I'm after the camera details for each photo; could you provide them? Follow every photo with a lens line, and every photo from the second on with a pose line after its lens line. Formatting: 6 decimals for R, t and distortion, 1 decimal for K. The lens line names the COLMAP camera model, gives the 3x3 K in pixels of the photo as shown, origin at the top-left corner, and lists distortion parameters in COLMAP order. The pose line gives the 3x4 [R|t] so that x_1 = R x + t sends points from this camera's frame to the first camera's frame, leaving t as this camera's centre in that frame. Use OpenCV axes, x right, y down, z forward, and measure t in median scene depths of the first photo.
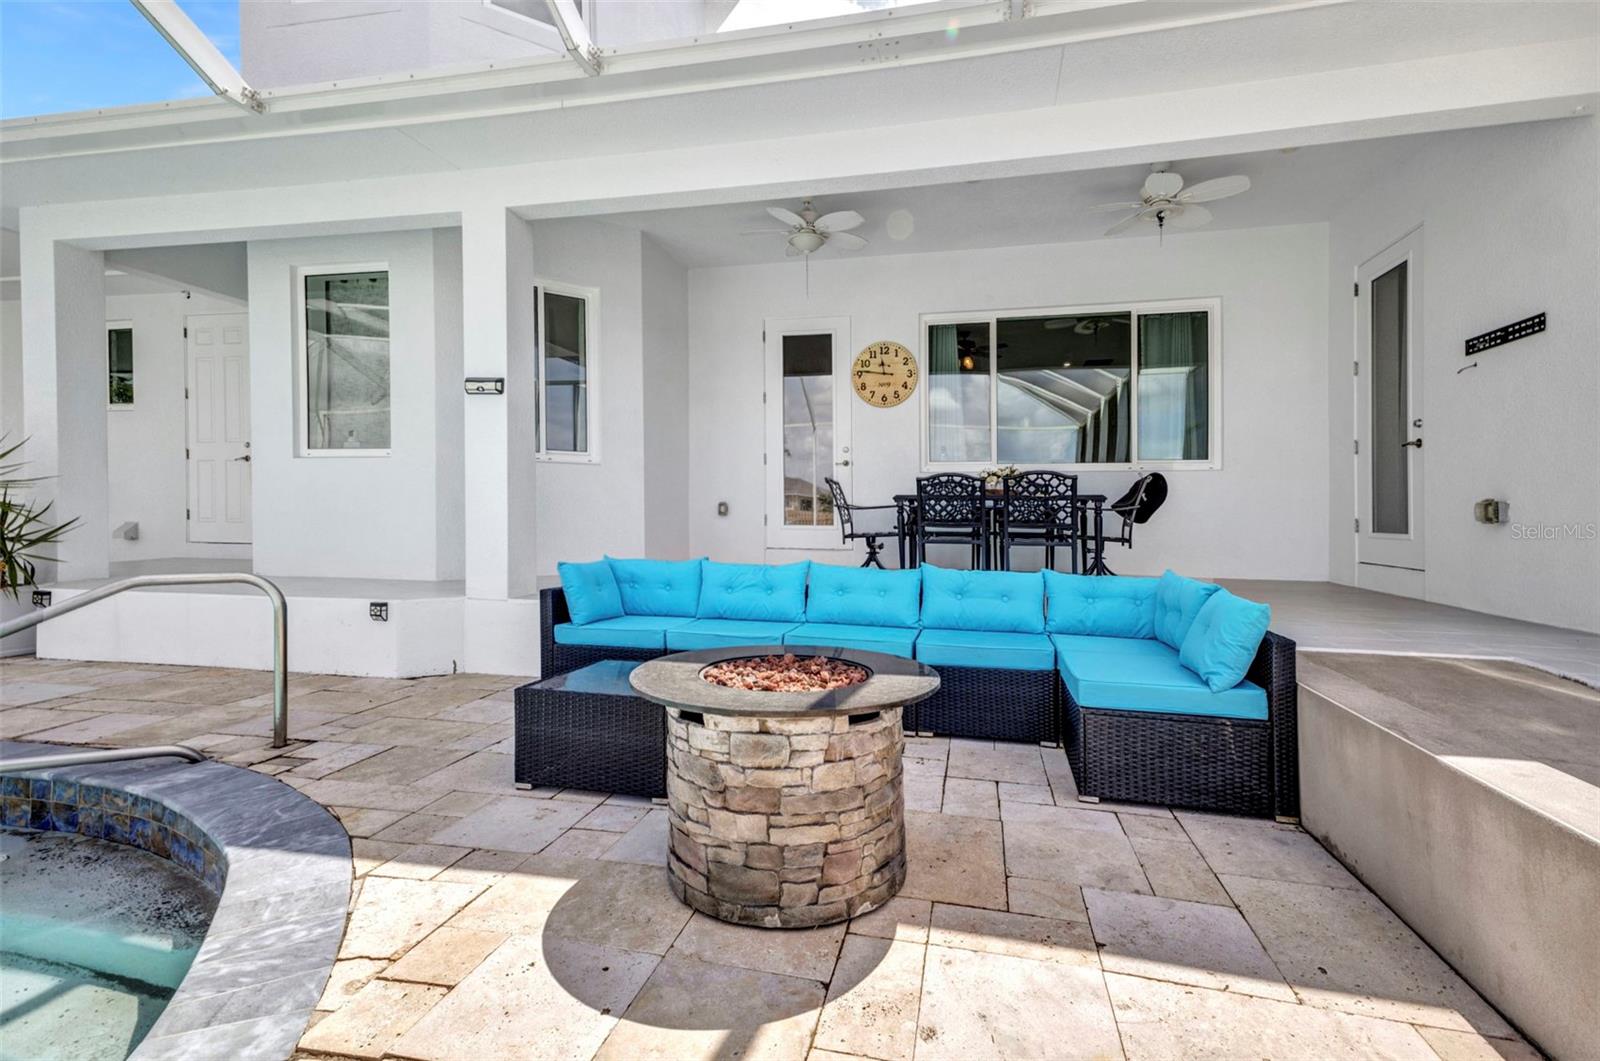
lens RADIAL K [[719.7, 0, 826.4], [0, 719.7, 502.2], [0, 0, 1]] dist [0.027754, 0.000210]
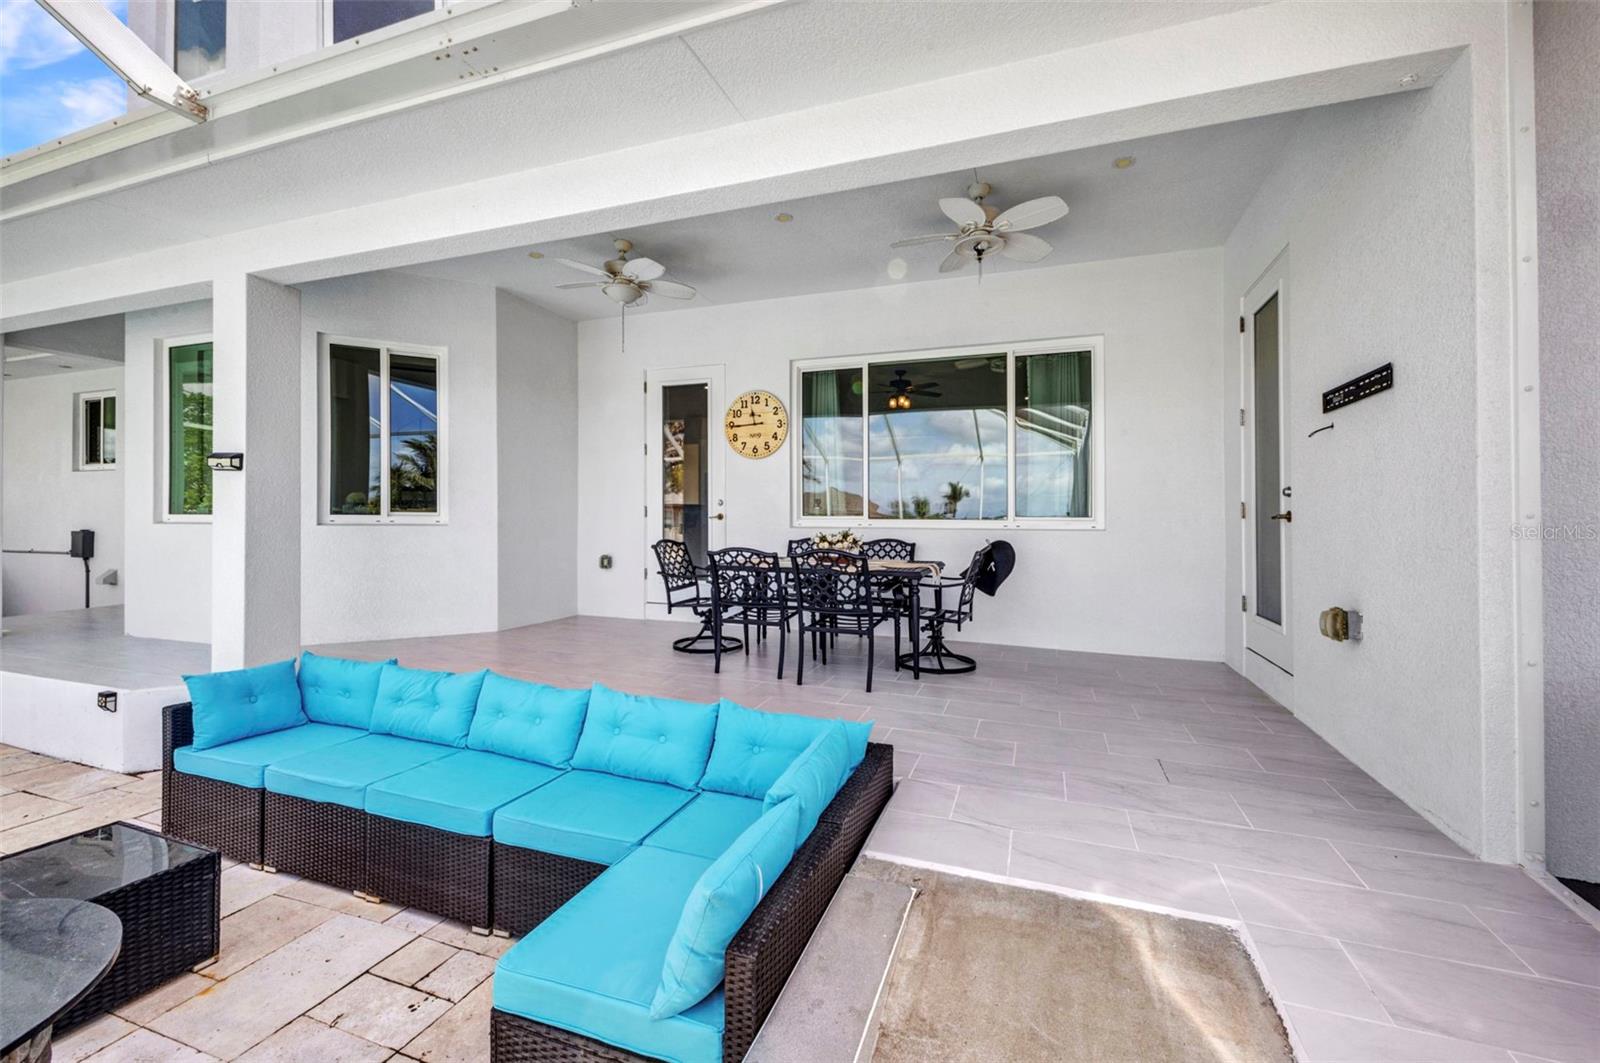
lens RADIAL K [[643.3, 0, 810.5], [0, 643.3, 516.8], [0, 0, 1]] dist [0.011254, -0.005670]
pose [[0.993591, -0.003206, -0.112991, 0.289561], [0.003491, 0.999991, 0.002319, -0.066159], [0.112983, -0.002698, 0.993593, 0.185651]]
